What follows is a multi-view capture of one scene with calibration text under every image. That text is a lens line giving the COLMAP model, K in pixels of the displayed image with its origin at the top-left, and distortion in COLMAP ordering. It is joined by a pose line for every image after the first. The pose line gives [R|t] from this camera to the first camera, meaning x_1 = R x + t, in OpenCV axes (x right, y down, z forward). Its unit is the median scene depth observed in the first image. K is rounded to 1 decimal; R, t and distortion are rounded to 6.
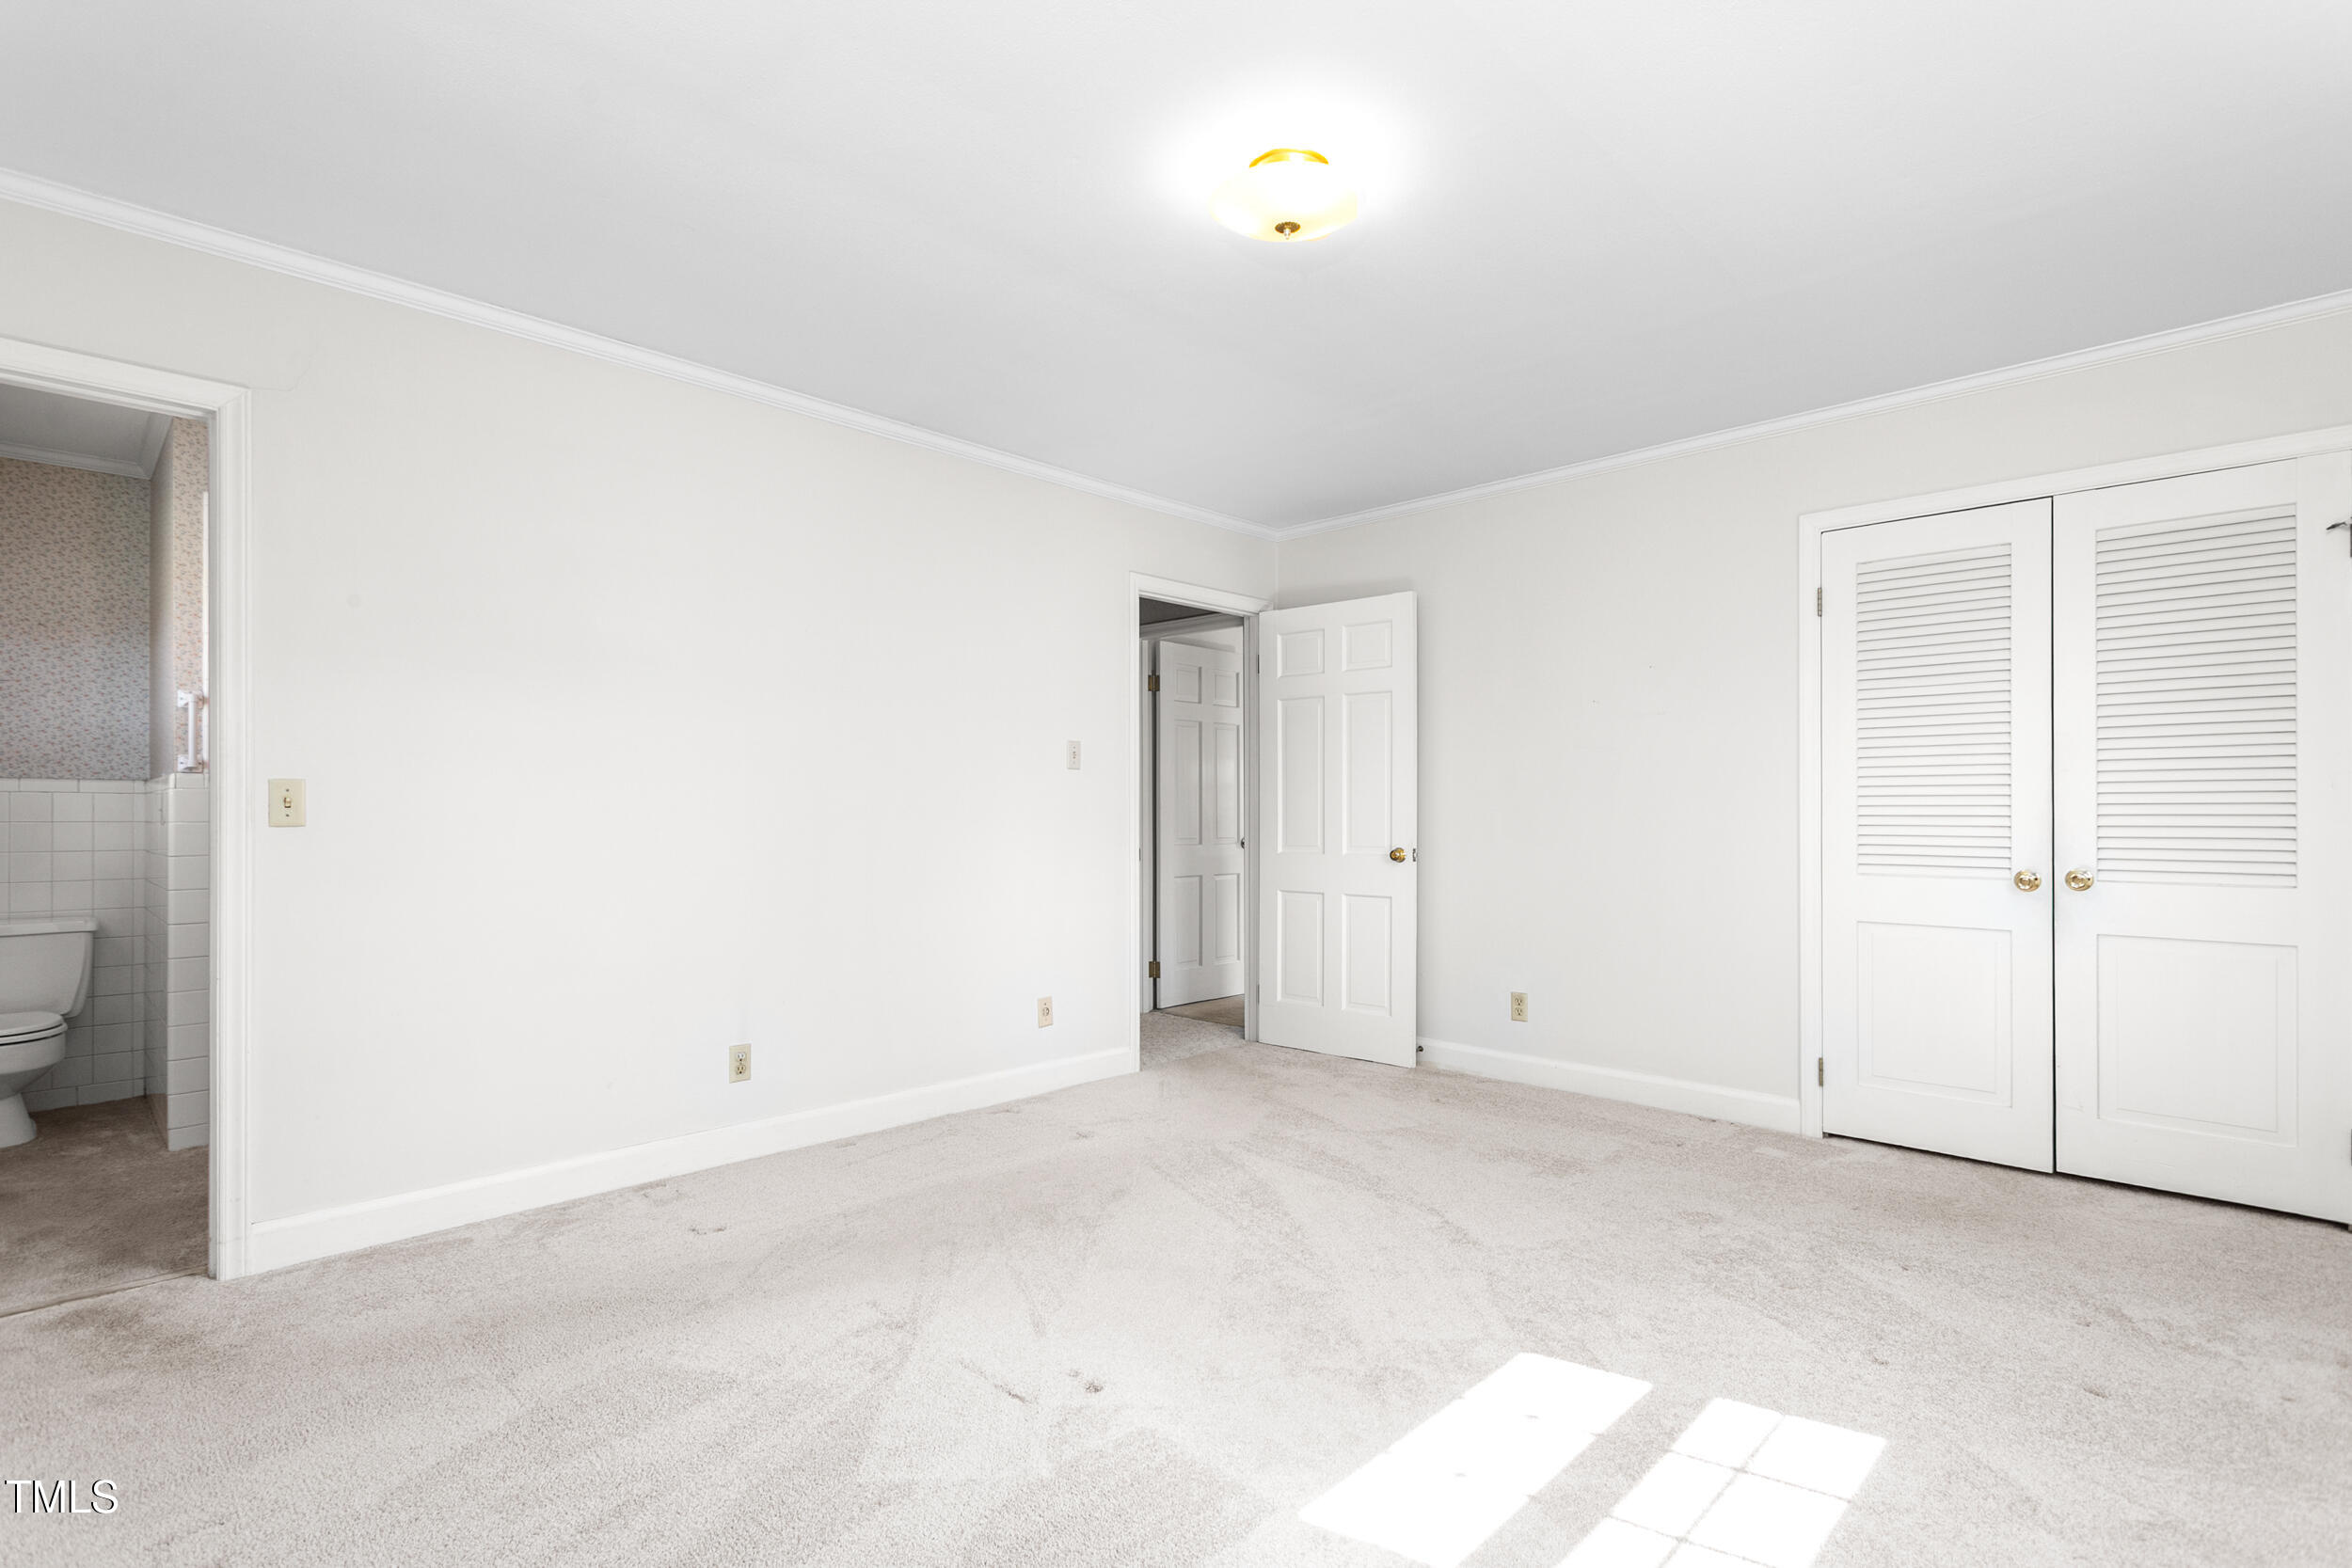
lens RADIAL K [[1124.0, 0, 1173.2], [0, 1124.0, 808.3], [0, 0, 1]] dist [0.002964, 0.000834]
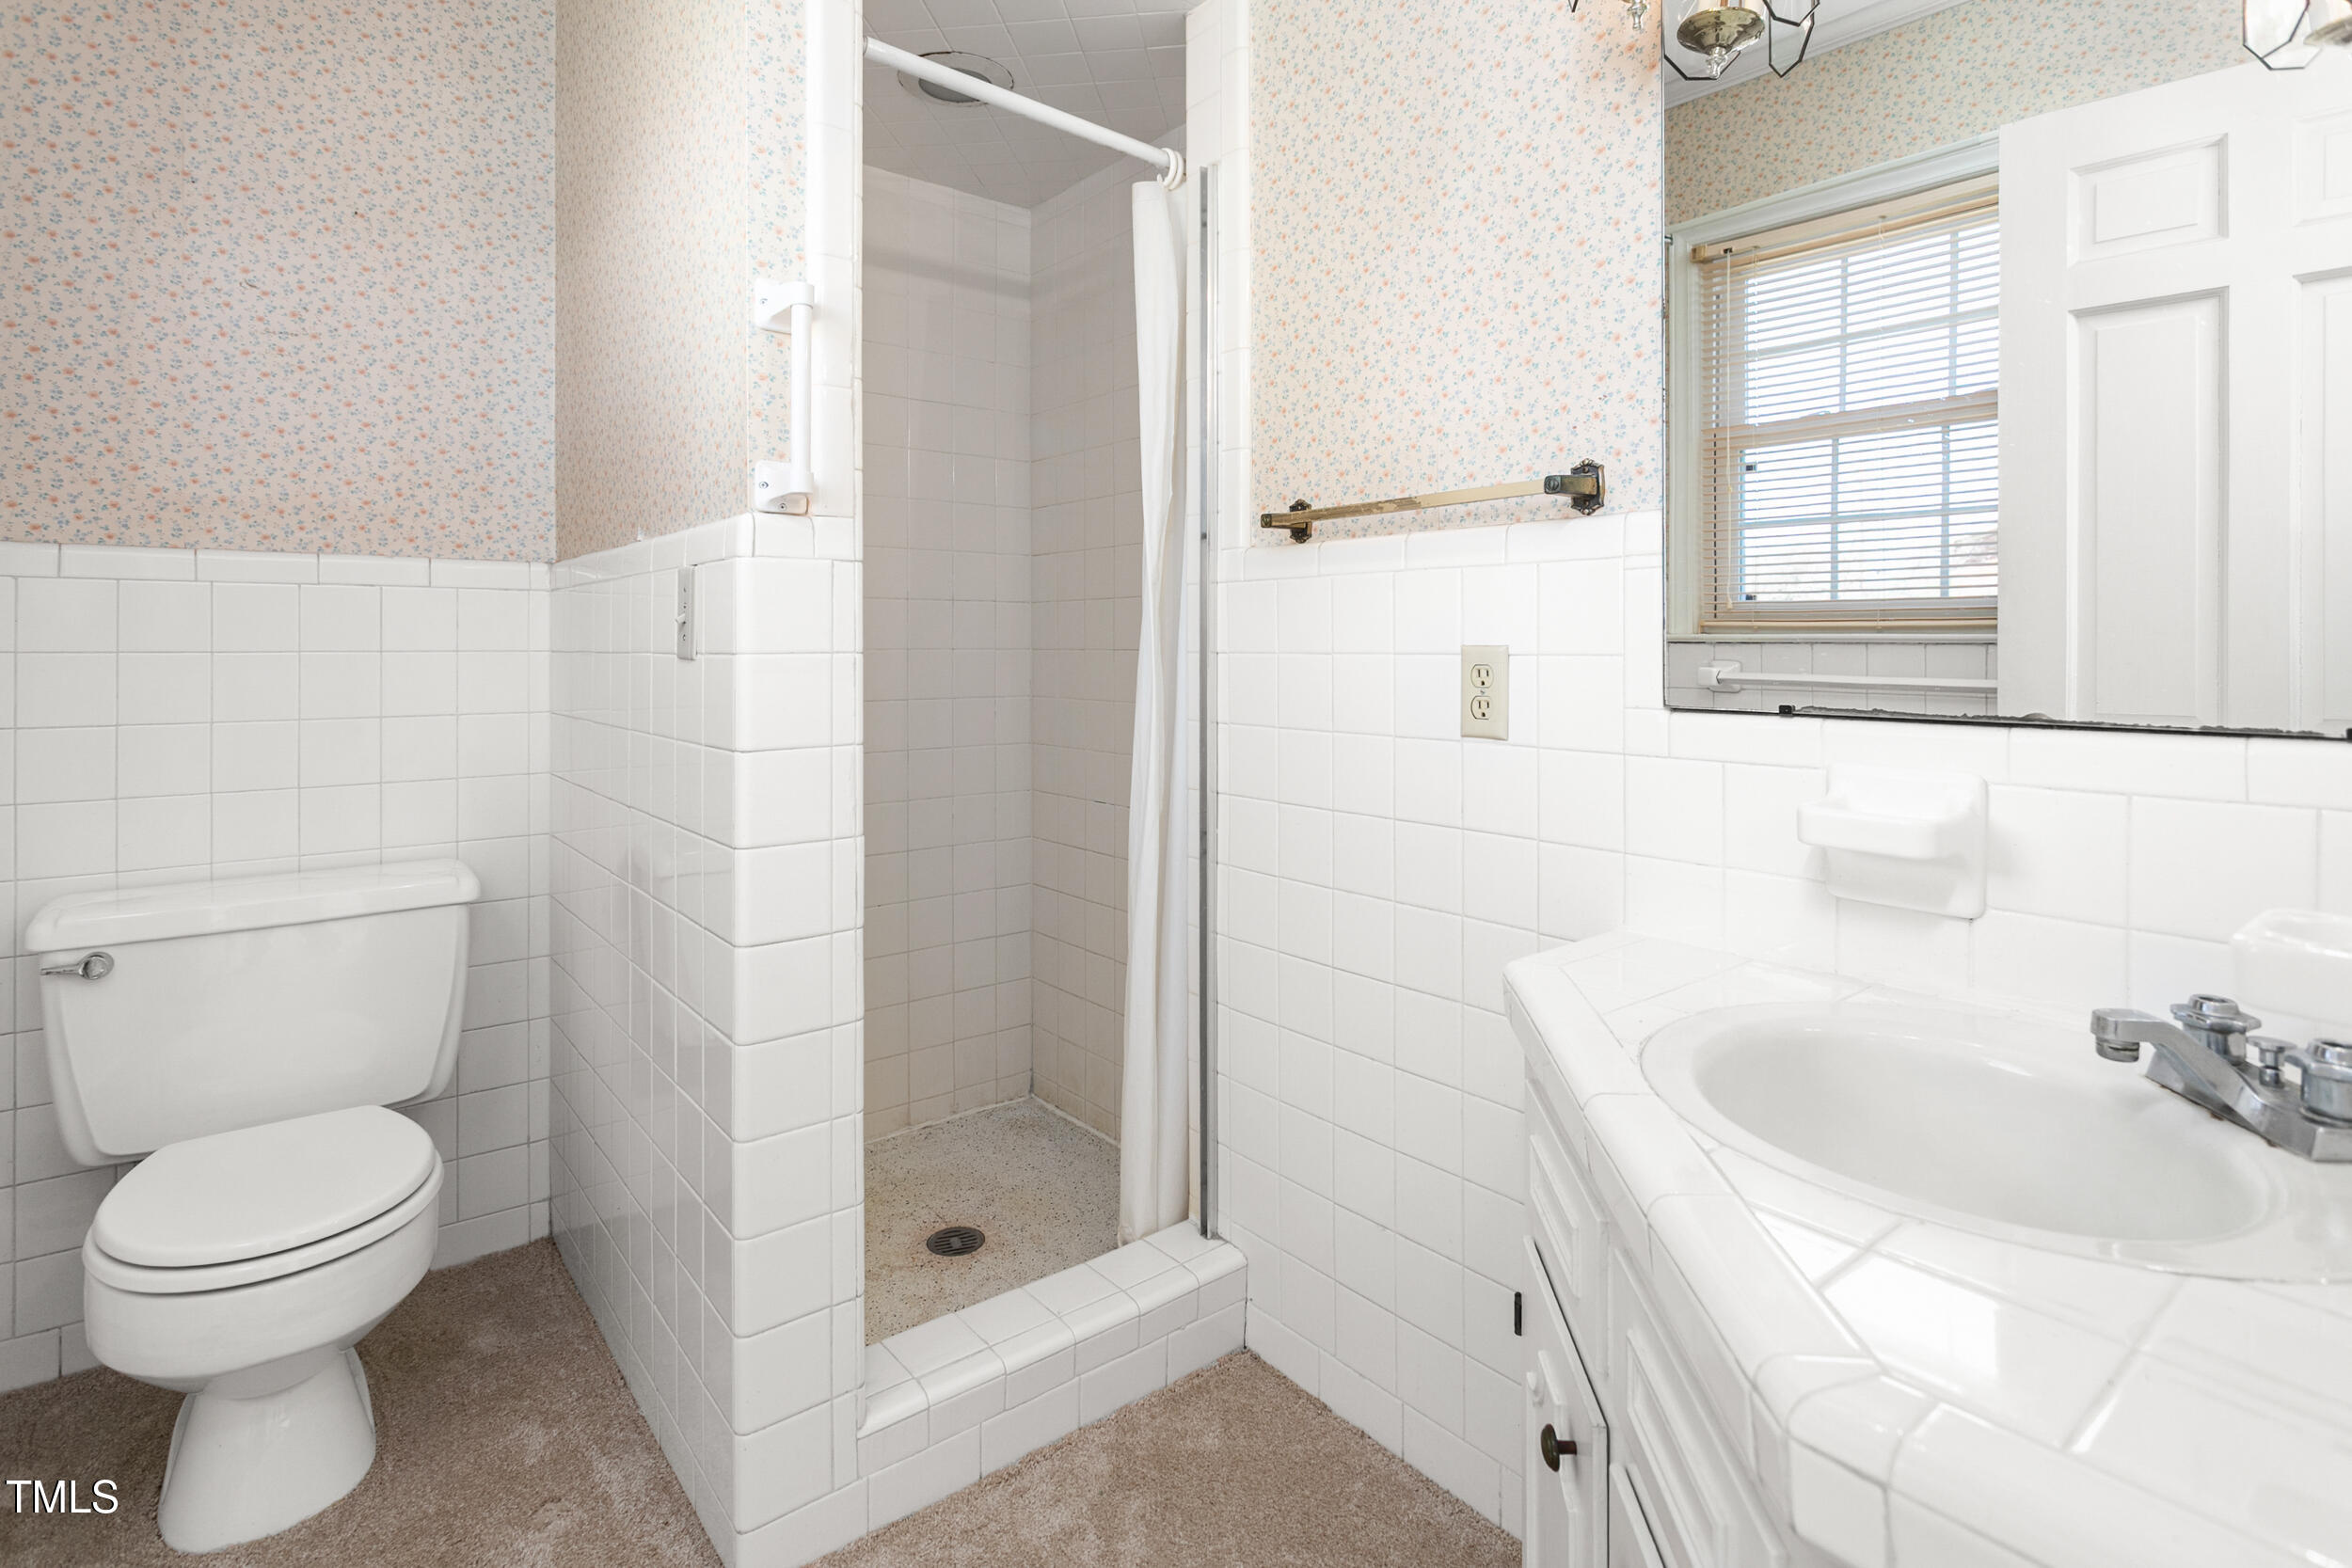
lens RADIAL K [[1176.0, 0, 1173.7], [0, 1176.0, 640.7], [0, 0, 1]] dist [0.012262, 0.000489]
pose [[0.991695, 0.002416, -0.128587, -0.607309], [-0.002102, 0.999994, 0.002584, 0.006326], [0.128592, -0.002292, 0.991695, 0.560829]]
